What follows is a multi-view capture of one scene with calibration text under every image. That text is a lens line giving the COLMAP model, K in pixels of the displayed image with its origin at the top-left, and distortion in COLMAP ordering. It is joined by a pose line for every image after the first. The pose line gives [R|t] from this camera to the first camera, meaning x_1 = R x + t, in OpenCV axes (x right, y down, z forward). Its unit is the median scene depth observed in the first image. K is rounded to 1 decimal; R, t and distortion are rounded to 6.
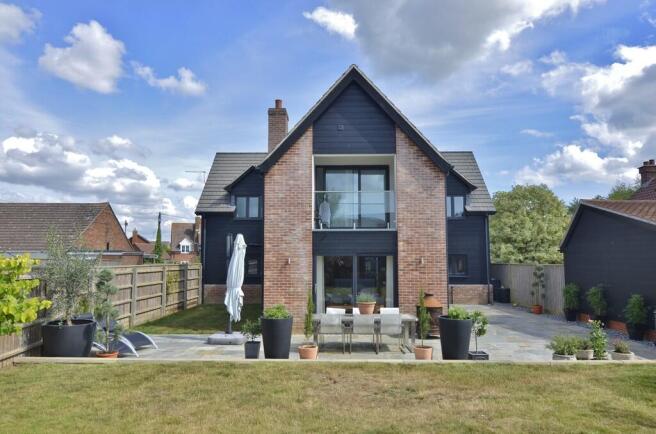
lens RADIAL K [[459.7, 0, 328.0], [0, 459.7, 217.0], [0, 0, 1]] dist [0.001042, 0.000065]
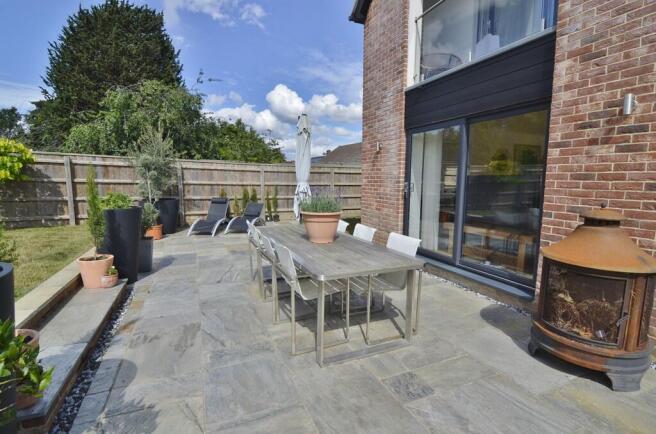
lens RADIAL K [[316.1, 0, 328.0], [0, 316.1, 217.0], [0, 0, 1]] dist [0.004083, -0.012705]
pose [[0.410565, 0.111763, -0.904956, 0.305270], [0.076485, 0.984741, 0.156317, 0.116386], [0.908618, -0.133394, 0.395752, 0.726975]]
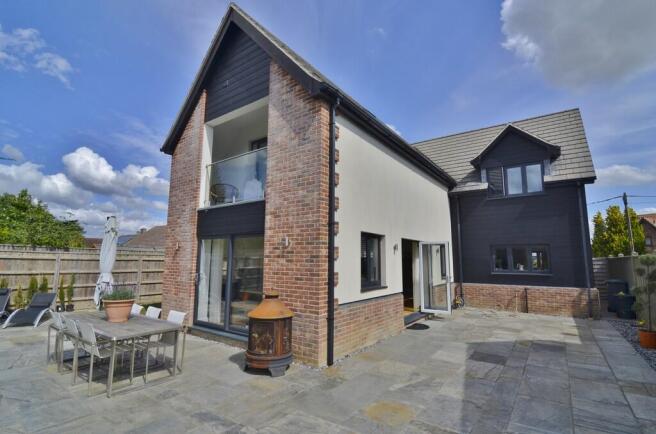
lens RADIAL K [[316.1, 0, 328.0], [0, 316.1, 217.0], [0, 0, 1]] dist [0.004083, -0.012705]
pose [[0.815773, -0.070297, -0.574085, 0.494833], [0.045222, 0.997300, -0.057861, 0.086961], [0.576602, 0.021240, 0.816749, 0.658135]]
